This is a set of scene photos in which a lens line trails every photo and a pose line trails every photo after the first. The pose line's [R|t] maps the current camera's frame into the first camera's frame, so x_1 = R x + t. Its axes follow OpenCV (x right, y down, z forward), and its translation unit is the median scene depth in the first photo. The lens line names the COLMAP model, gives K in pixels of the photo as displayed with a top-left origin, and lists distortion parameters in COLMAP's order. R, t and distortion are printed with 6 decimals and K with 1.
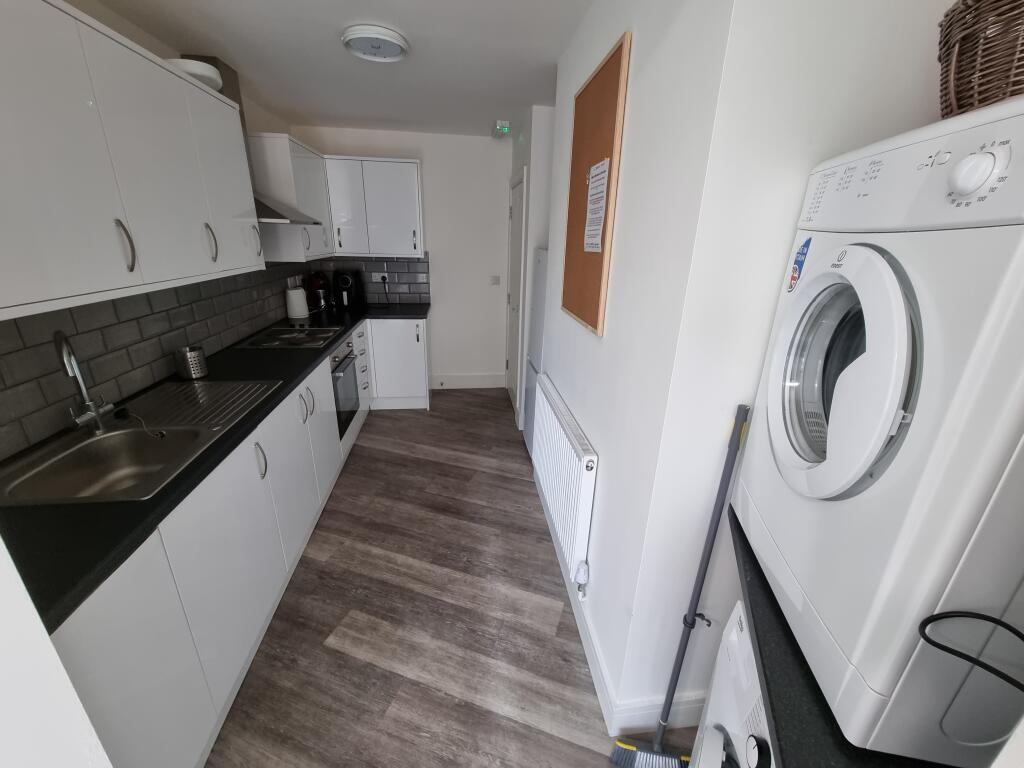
lens RADIAL K [[416.8, 0, 511.7], [0, 416.8, 383.8], [0, 0, 1]] dist [-0.004069, -0.000170]
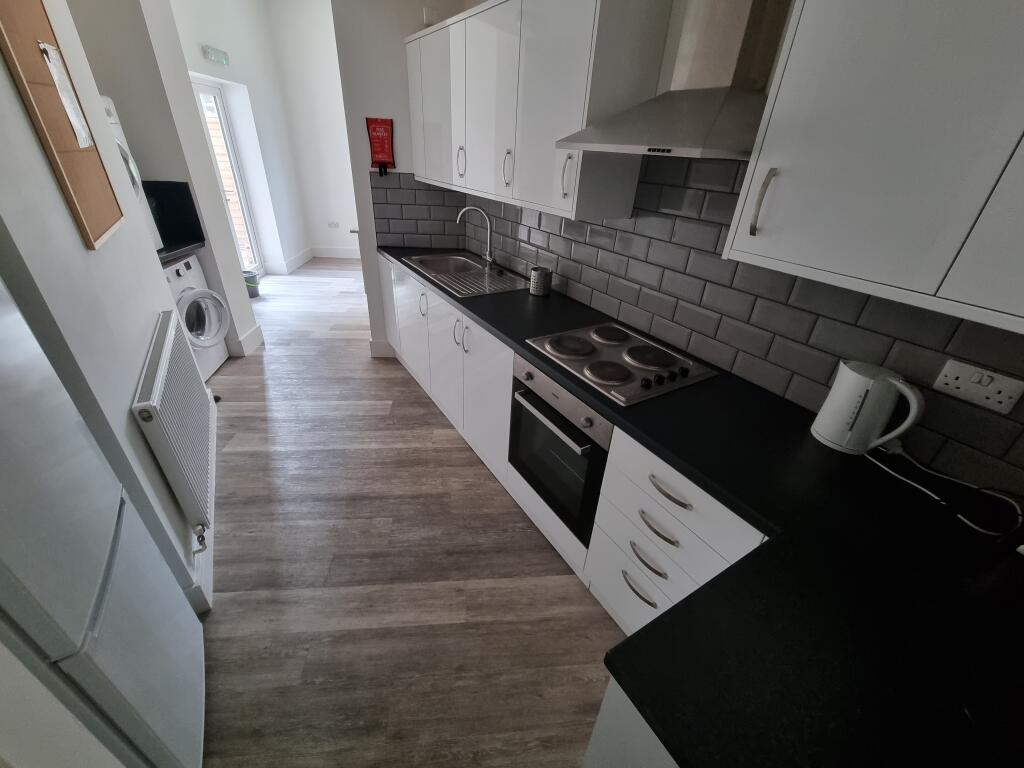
lens RADIAL K [[416.8, 0, 512.8], [0, 416.8, 381.5], [0, 0, 1]] dist [-0.004069, -0.000170]
pose [[-0.906563, 0.143901, -0.396781, -0.152447], [-0.211962, 0.657720, 0.722825, -0.526440], [0.364986, 0.739389, -0.565764, 1.400713]]
